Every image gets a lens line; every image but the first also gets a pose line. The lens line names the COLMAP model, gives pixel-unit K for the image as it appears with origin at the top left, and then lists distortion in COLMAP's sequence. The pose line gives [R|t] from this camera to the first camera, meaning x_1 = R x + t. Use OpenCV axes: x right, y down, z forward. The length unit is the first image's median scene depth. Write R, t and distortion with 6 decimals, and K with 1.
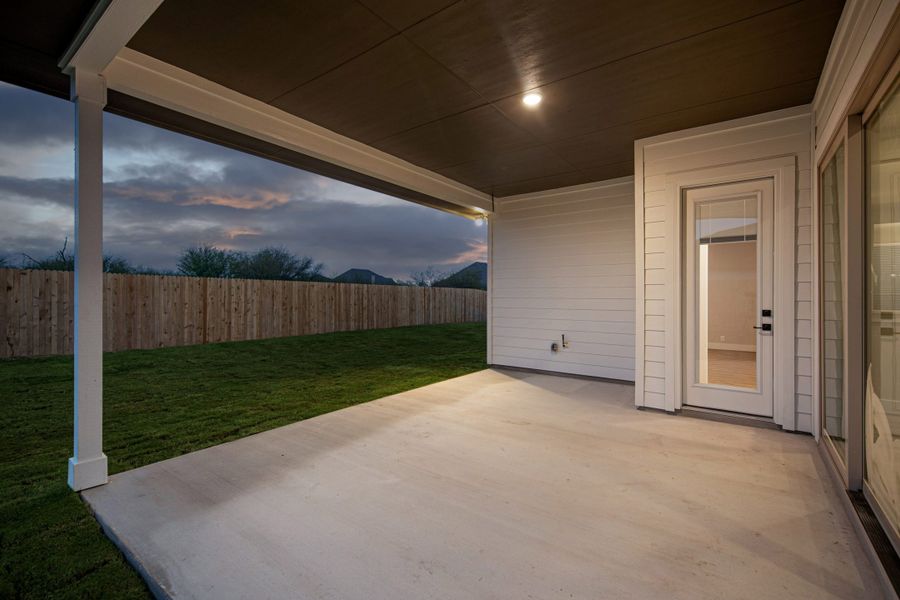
lens RADIAL K [[390.6, 0, 452.5], [0, 390.6, 298.5], [0, 0, 1]] dist [0.004618, -0.000556]
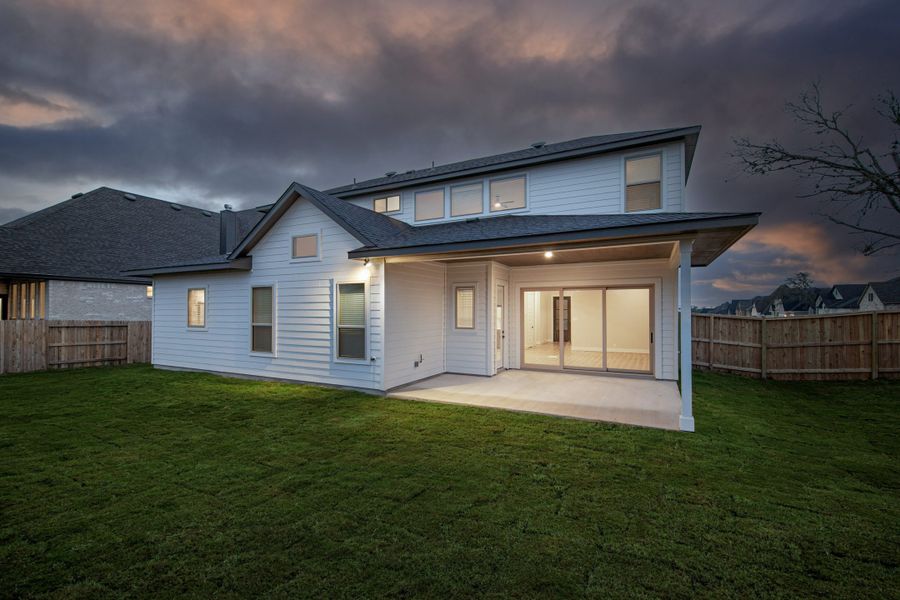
lens RADIAL K [[383.0, 0, 450.5], [0, 383.0, 296.0], [0, 0, 1]] dist [0.013885, -0.005186]
pose [[-0.157499, 0.032105, 0.986997, -1.885498], [0.005134, 0.999484, -0.031692, -0.134743], [-0.987506, 0.000075, -0.157582, 1.730817]]
